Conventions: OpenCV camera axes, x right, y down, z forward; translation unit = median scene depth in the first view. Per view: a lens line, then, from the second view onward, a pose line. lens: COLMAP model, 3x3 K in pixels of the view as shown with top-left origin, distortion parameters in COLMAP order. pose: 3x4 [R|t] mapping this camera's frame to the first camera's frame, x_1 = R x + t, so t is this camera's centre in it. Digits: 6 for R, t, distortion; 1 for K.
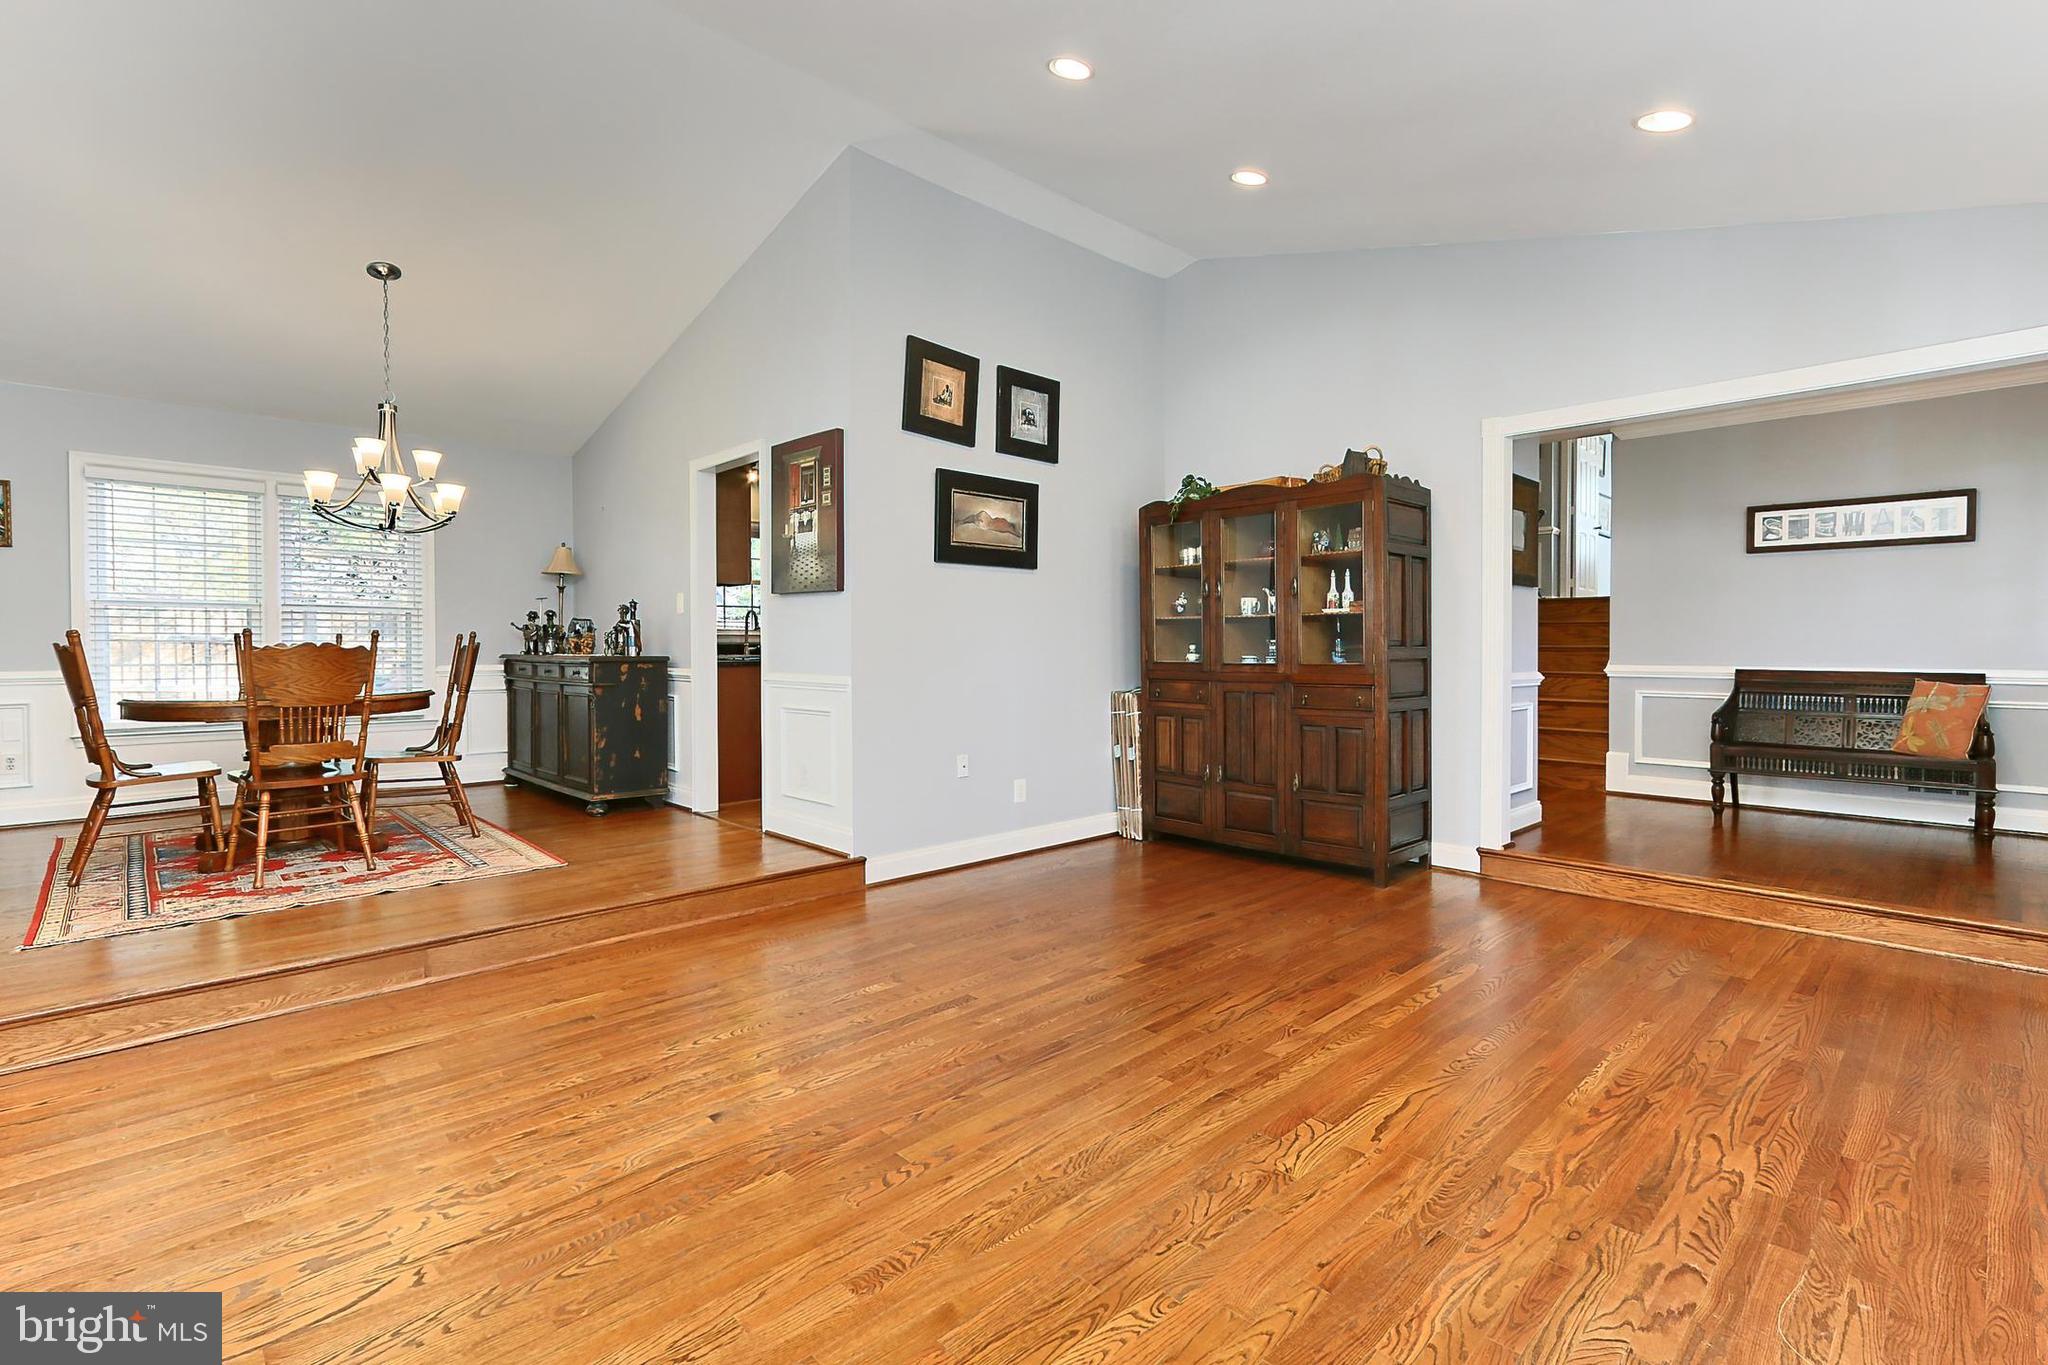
lens RADIAL K [[984.8, 0, 1069.2], [0, 984.8, 665.1], [0, 0, 1]] dist [-0.000690, 0.000918]
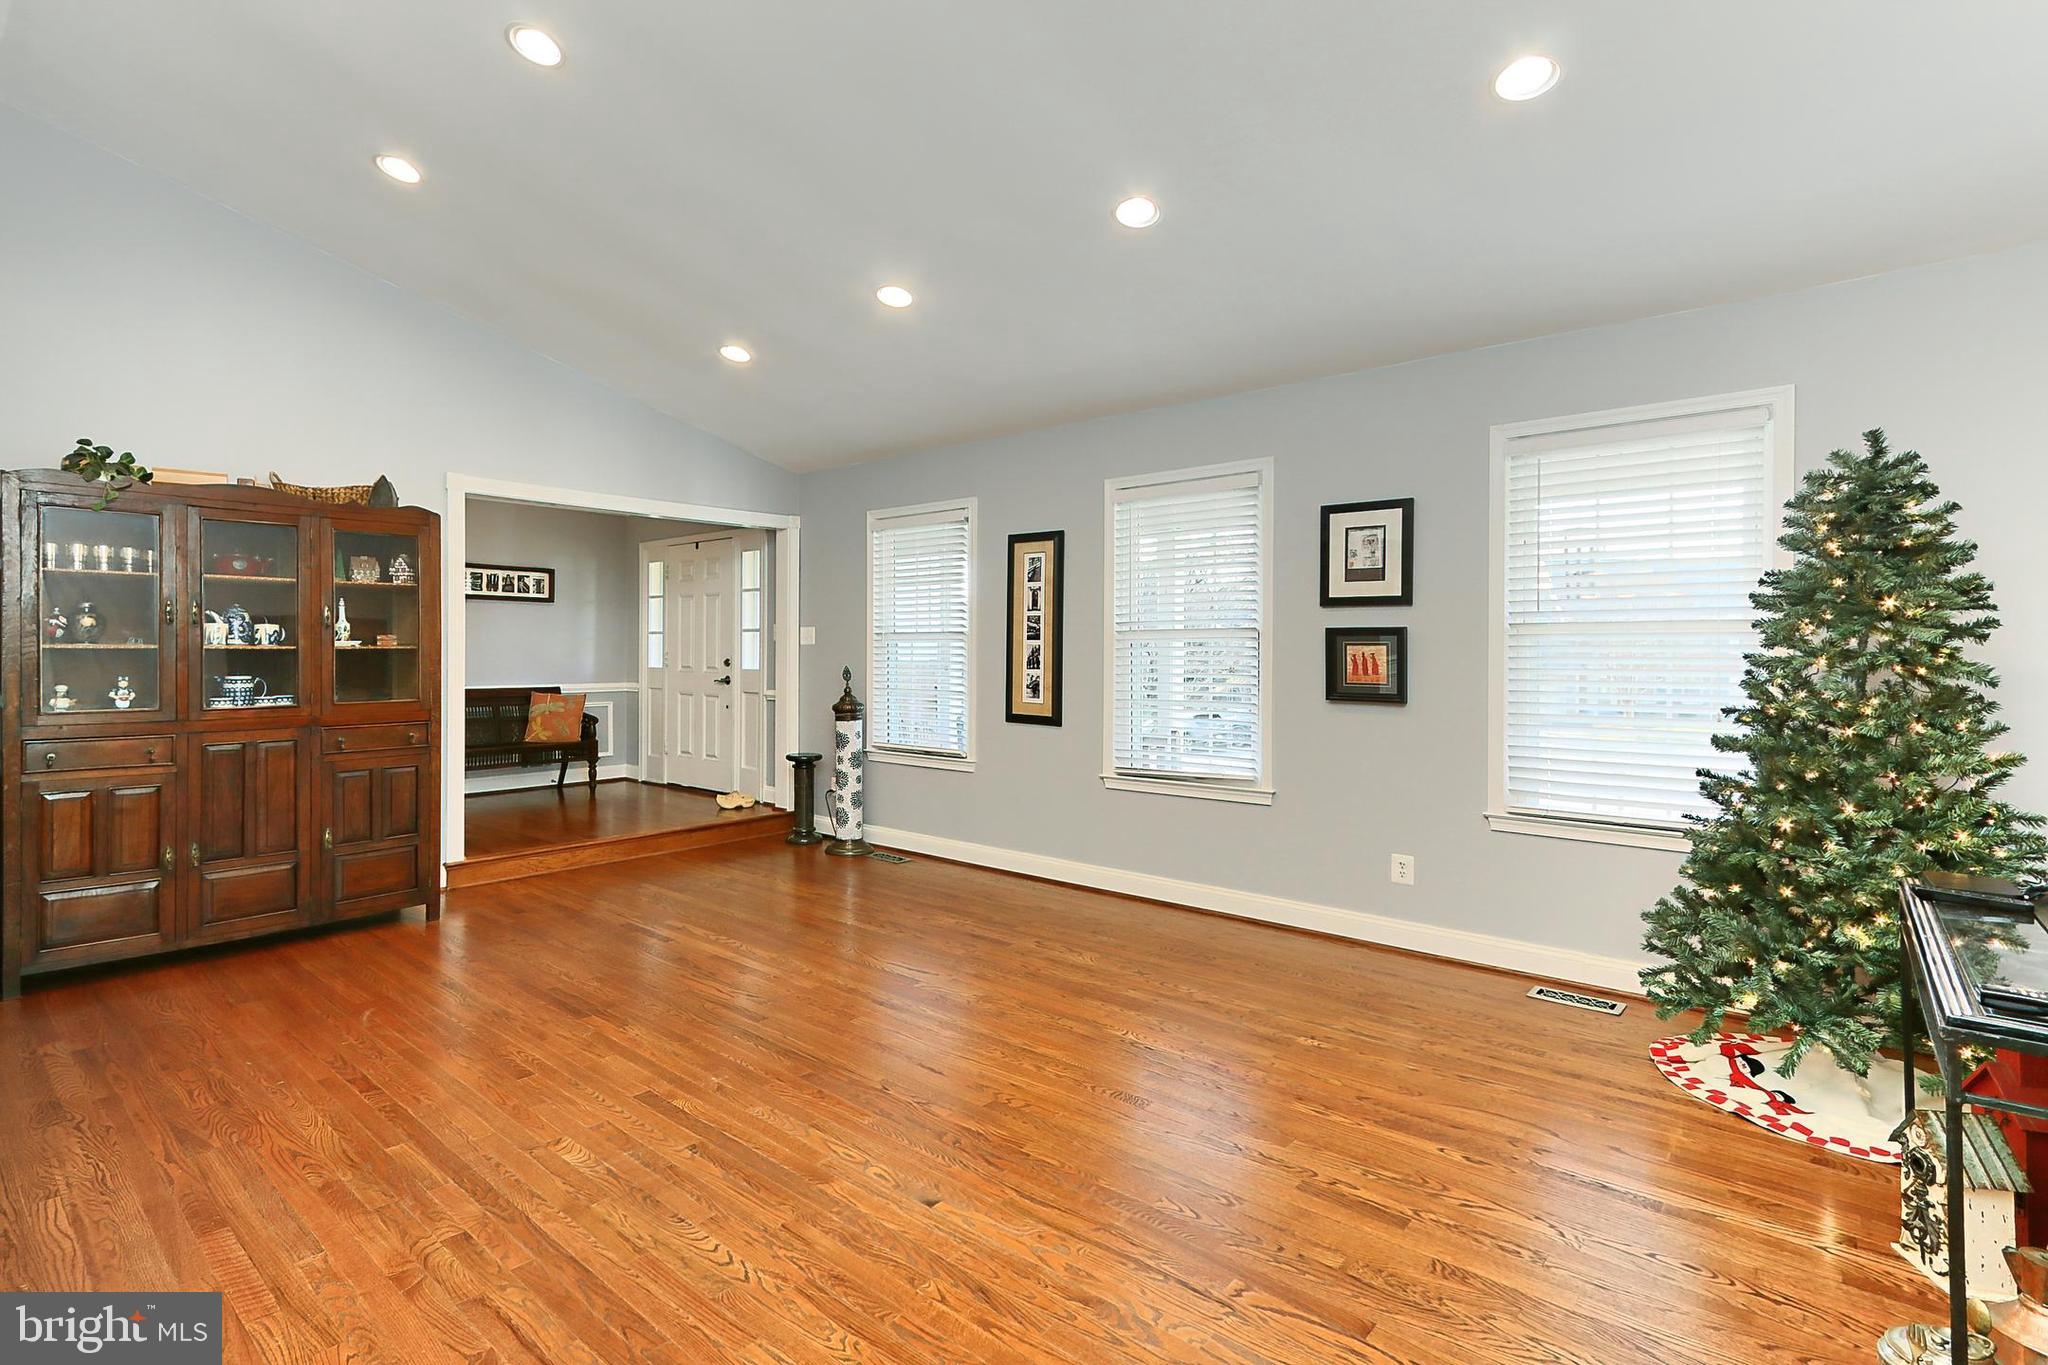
lens RADIAL K [[792.9, 0, 1027.1], [0, 792.9, 662.3], [0, 0, 1]] dist [-0.008329, 0.000027]
pose [[-0.031480, -0.000380, 0.999504, -0.921739], [0.015809, 0.999875, 0.000878, -0.052041], [-0.999379, 0.015829, -0.031471, 0.755302]]
